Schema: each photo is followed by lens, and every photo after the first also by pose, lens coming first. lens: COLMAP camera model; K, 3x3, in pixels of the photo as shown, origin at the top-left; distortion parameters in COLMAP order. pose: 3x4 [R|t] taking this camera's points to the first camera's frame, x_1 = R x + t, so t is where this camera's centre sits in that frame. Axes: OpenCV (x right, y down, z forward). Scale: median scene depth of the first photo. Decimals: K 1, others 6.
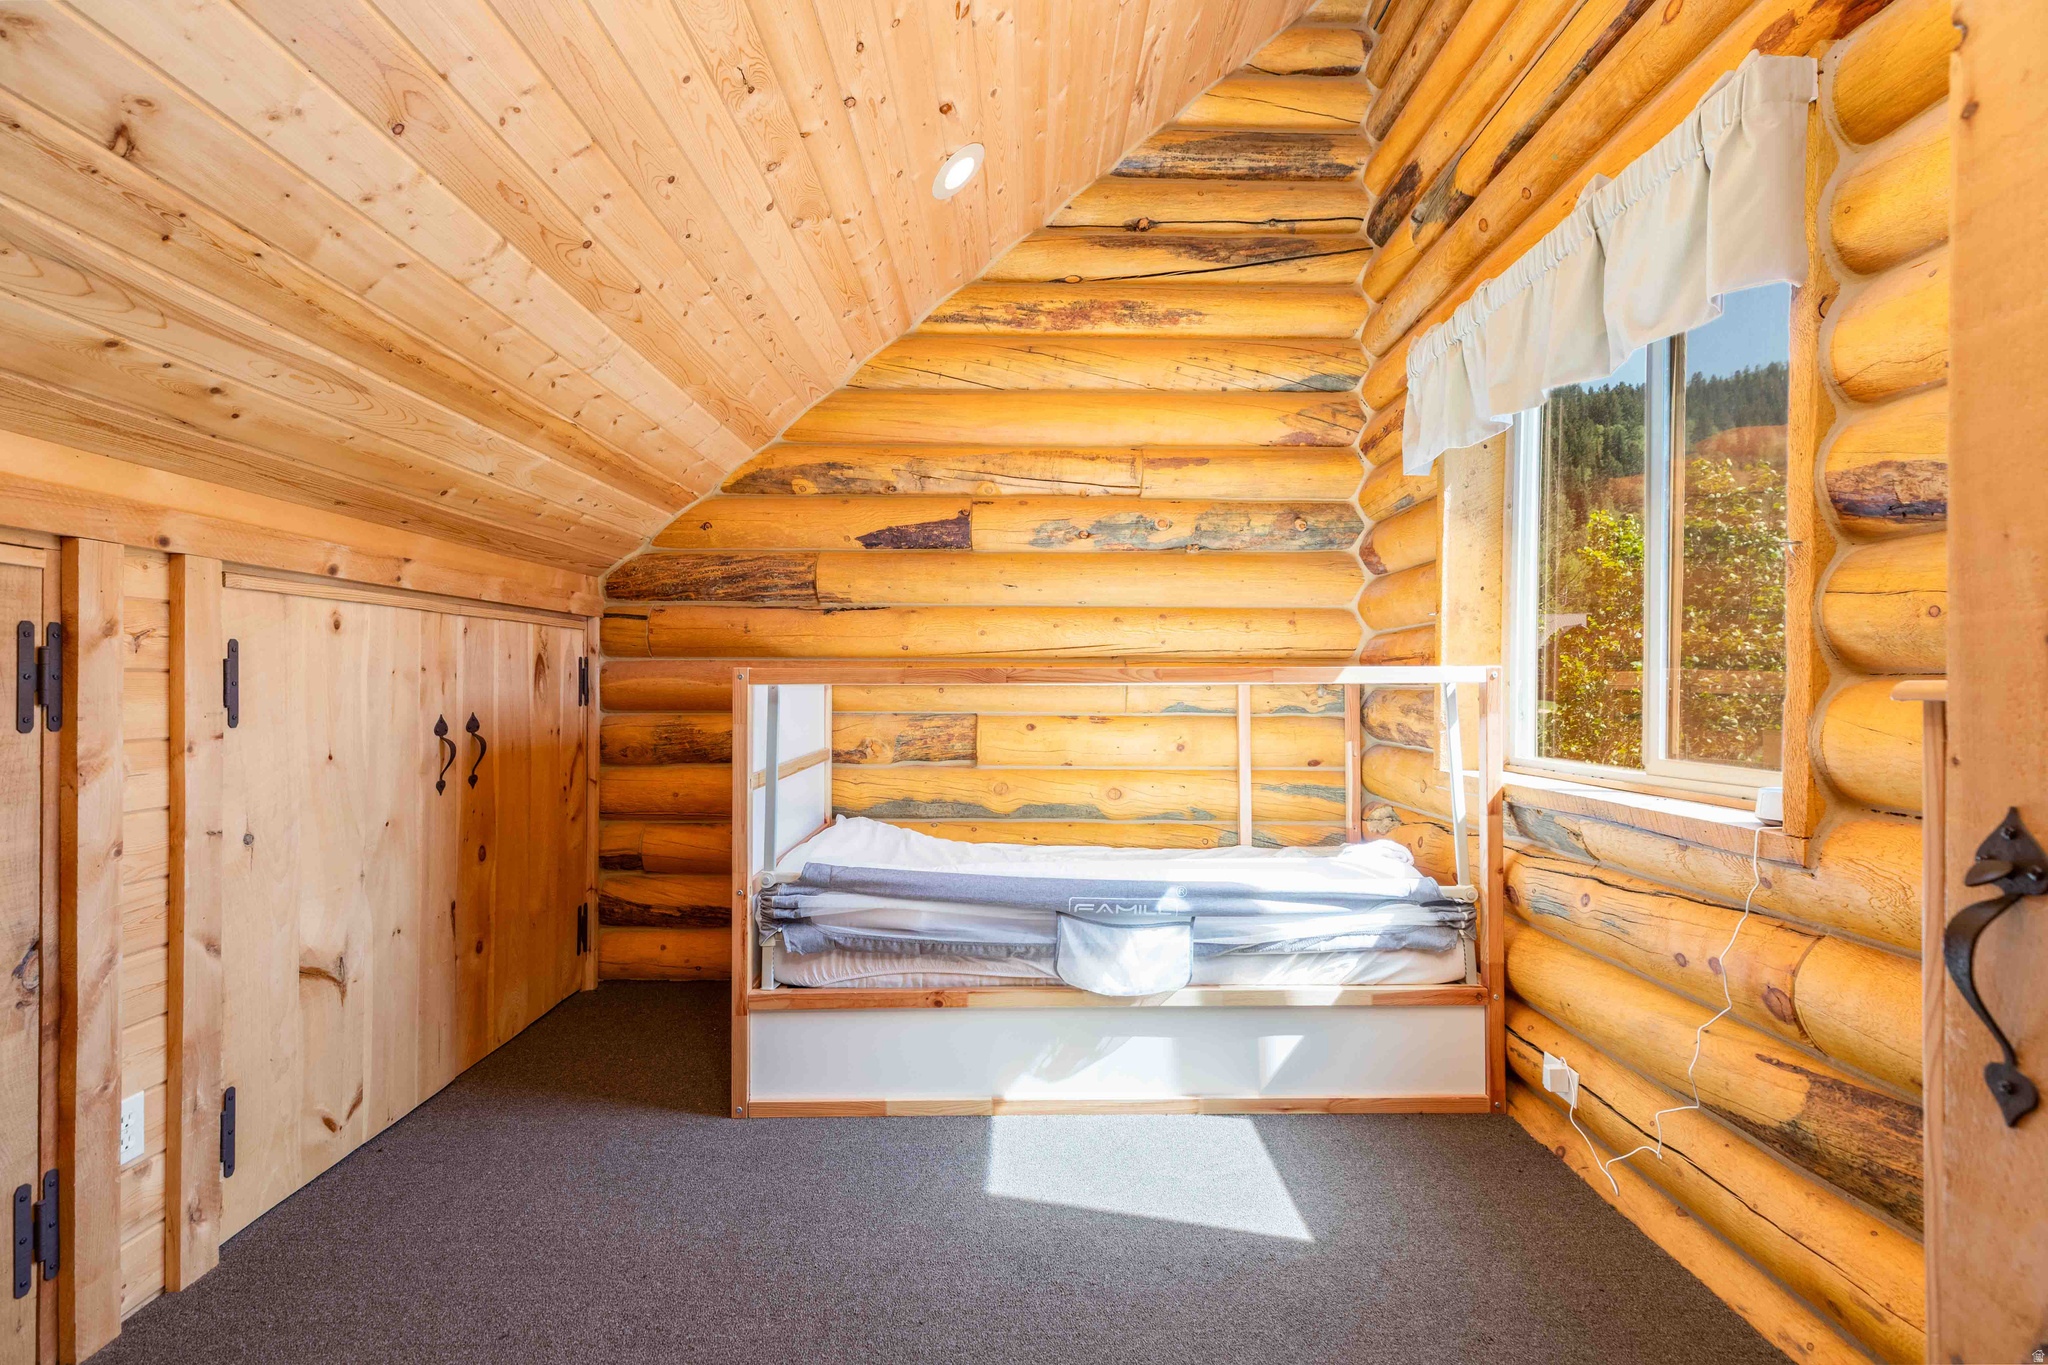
lens RADIAL K [[925.8, 0, 1024.0], [0, 925.8, 682.5], [0, 0, 1]] dist [0.006714, 0.000625]
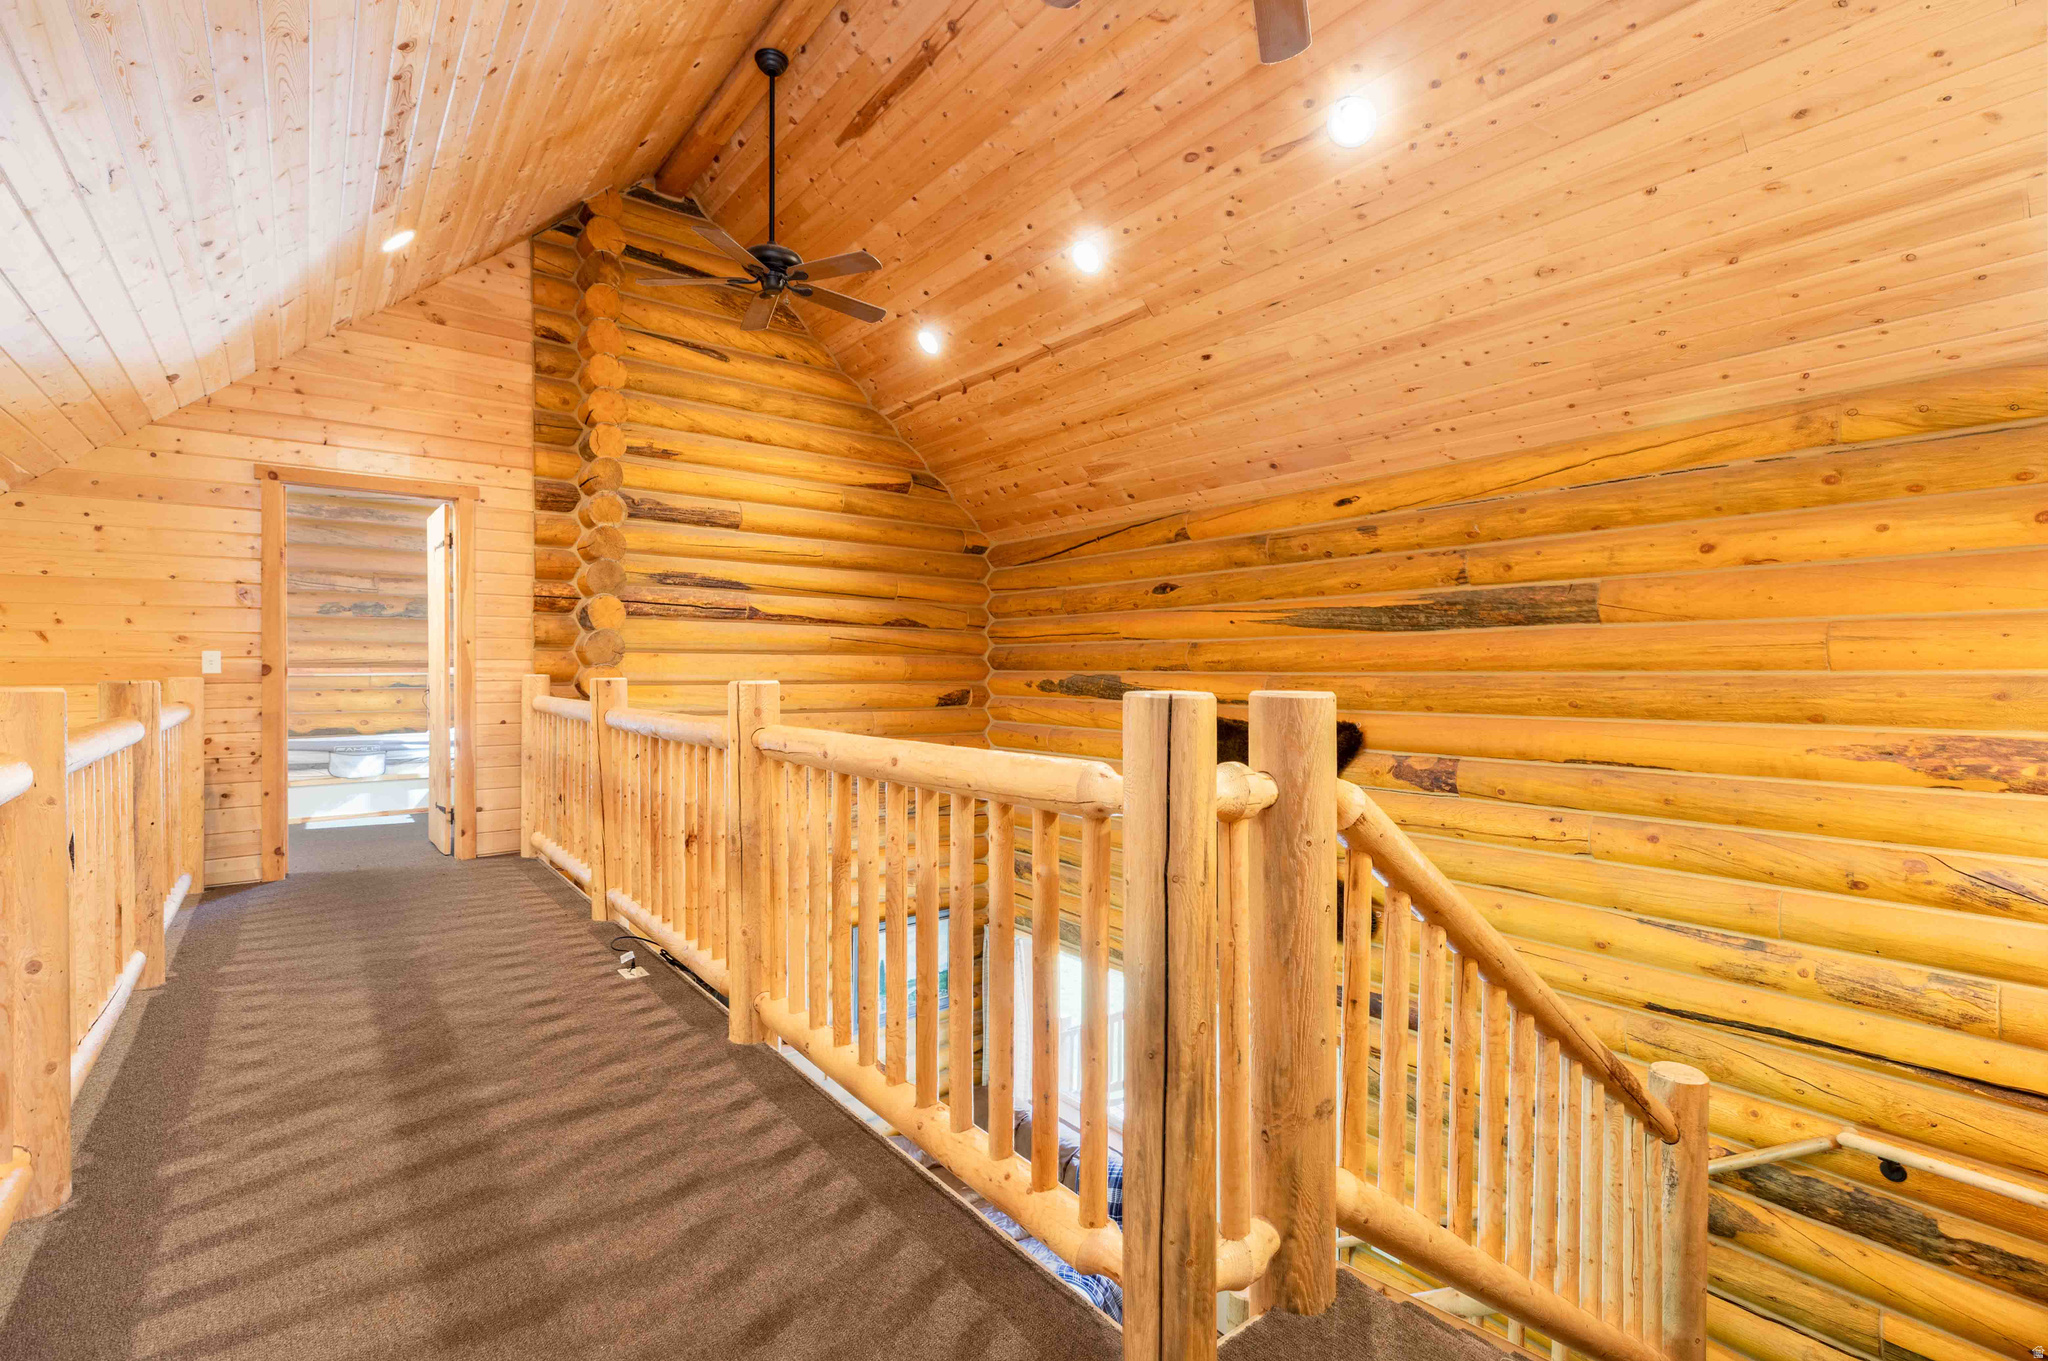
lens RADIAL K [[925.8, 0, 1024.0], [0, 925.8, 680.5], [0, 0, 1]] dist [0.006714, 0.000625]
pose [[0.788454, -0.009925, 0.615013, -0.048320], [0.003627, 0.999927, 0.011488, -0.008721], [-0.615083, -0.006827, 0.788433, -2.883747]]
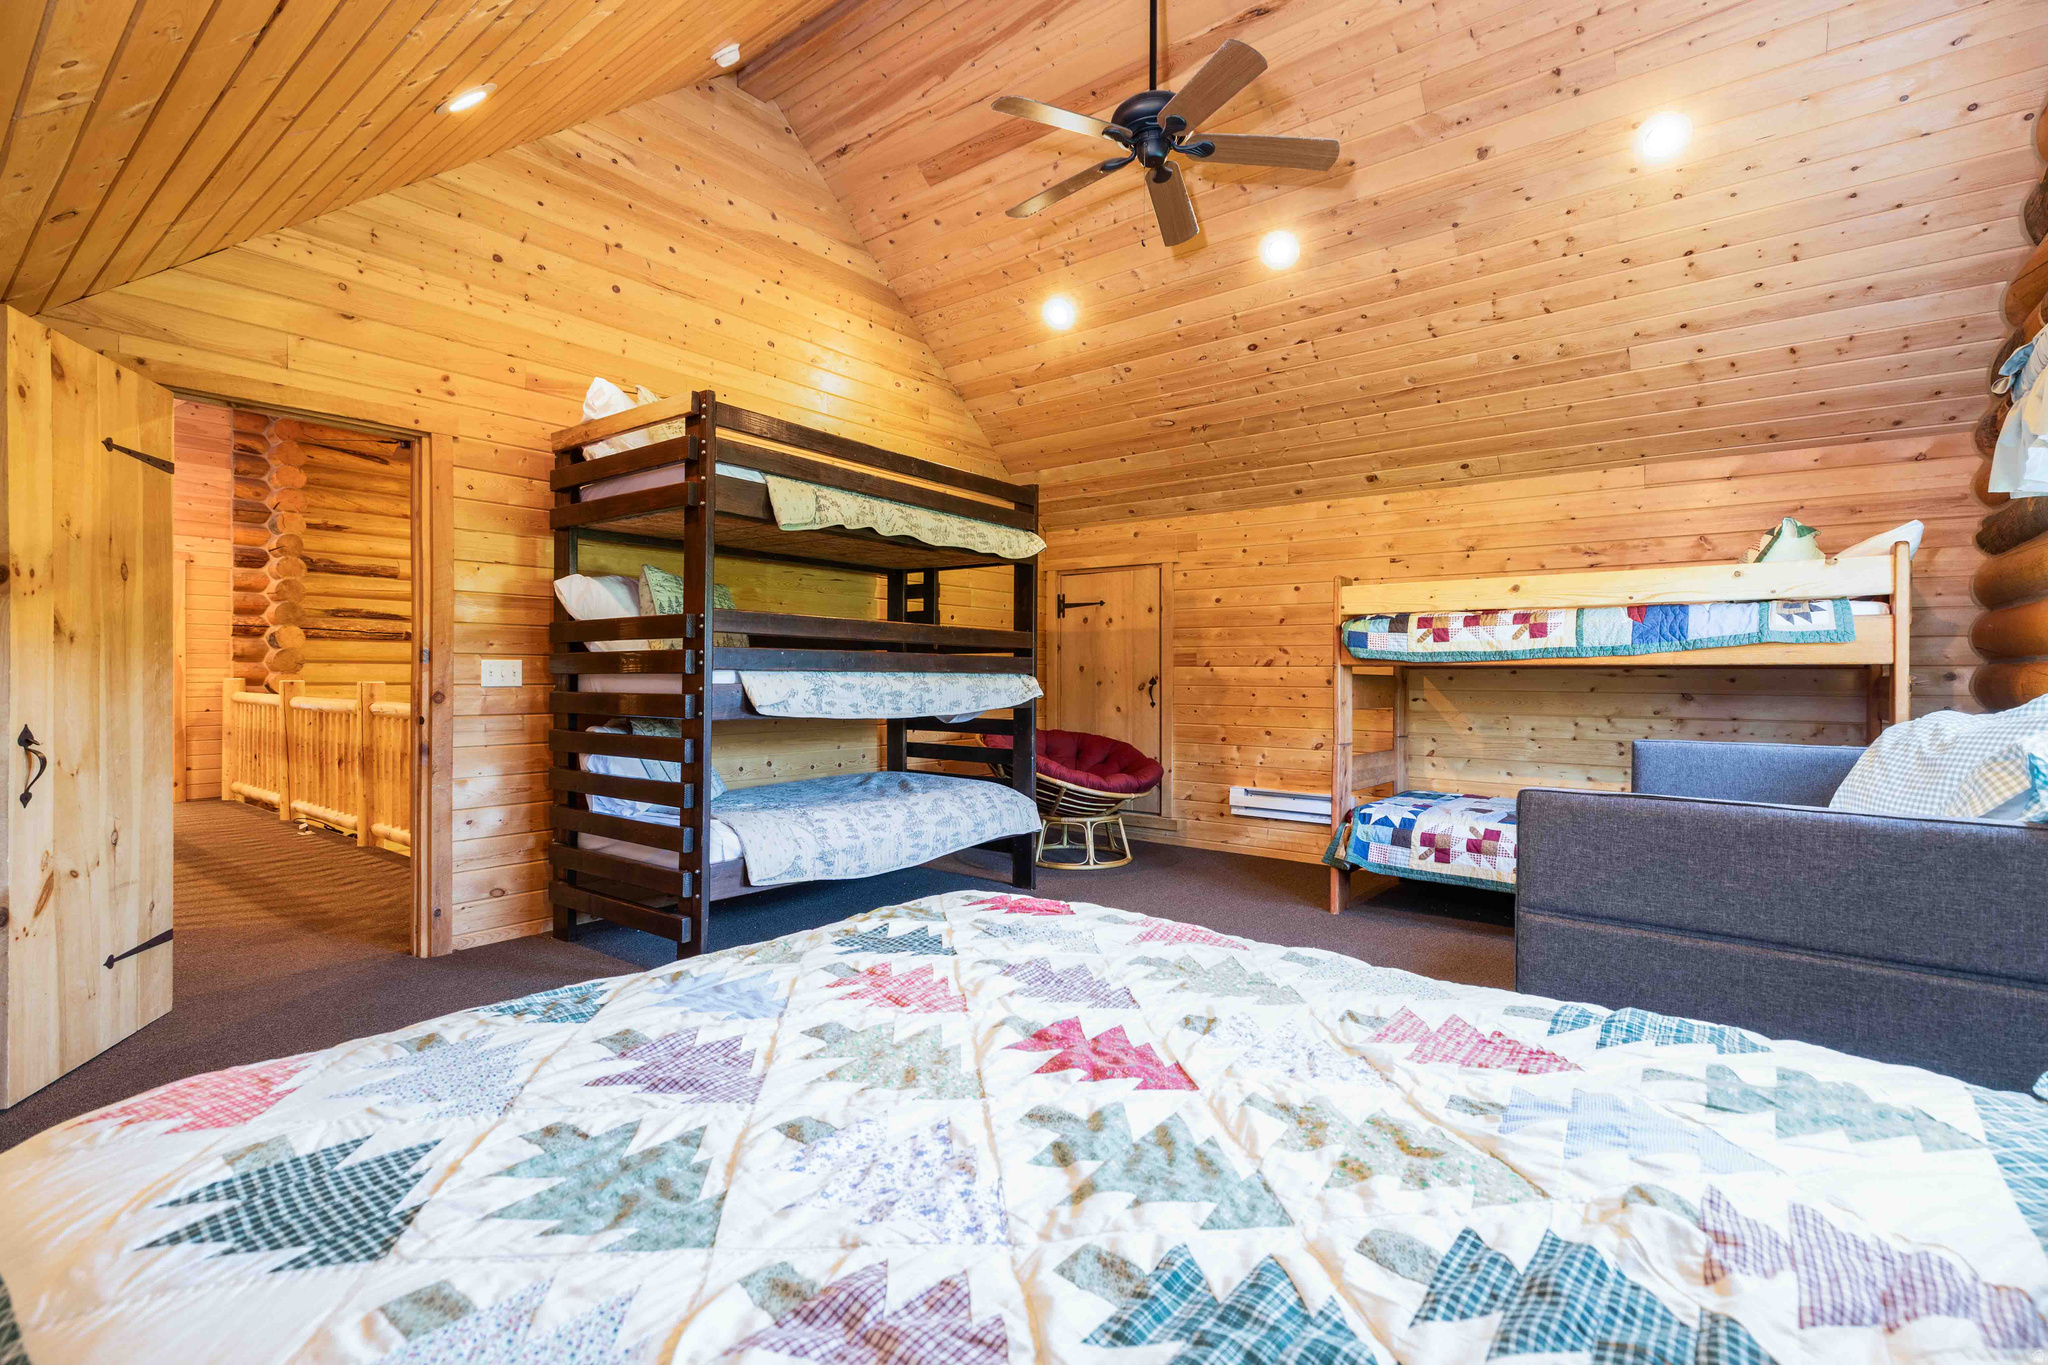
lens RADIAL K [[925.8, 0, 1024.0], [0, 925.8, 682.5], [0, 0, 1]] dist [0.006714, 0.000625]
pose [[0.613266, -0.005294, 0.789859, -0.720465], [-0.000556, 0.999974, 0.007134, -0.012924], [-0.789876, -0.004814, 0.613248, -5.558135]]
